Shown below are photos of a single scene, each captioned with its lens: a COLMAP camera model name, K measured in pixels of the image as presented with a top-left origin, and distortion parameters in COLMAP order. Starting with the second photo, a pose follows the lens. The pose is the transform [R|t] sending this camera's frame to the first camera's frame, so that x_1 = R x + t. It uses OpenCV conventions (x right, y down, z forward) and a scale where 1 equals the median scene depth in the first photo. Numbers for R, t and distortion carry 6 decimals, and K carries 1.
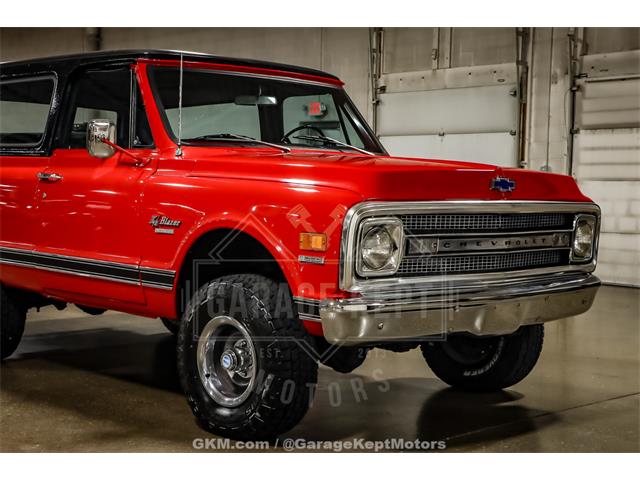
lens RADIAL K [[1187.5, 0, 320.0], [0, 1187.5, 240.0], [0, 0, 1]] dist [0.155676, 0.419338]
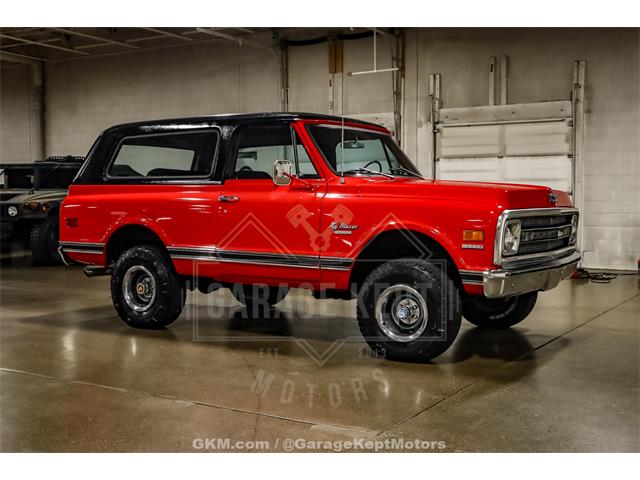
lens RADIAL K [[956.7, 0, 320.0], [0, 956.7, 240.0], [0, 0, 1]] dist [0.010474, 0.061265]
pose [[0.956548, -0.031486, 0.289869, -0.272862], [0.031116, 0.999498, 0.005887, -0.003210], [-0.289909, 0.003389, 0.957048, -0.088386]]
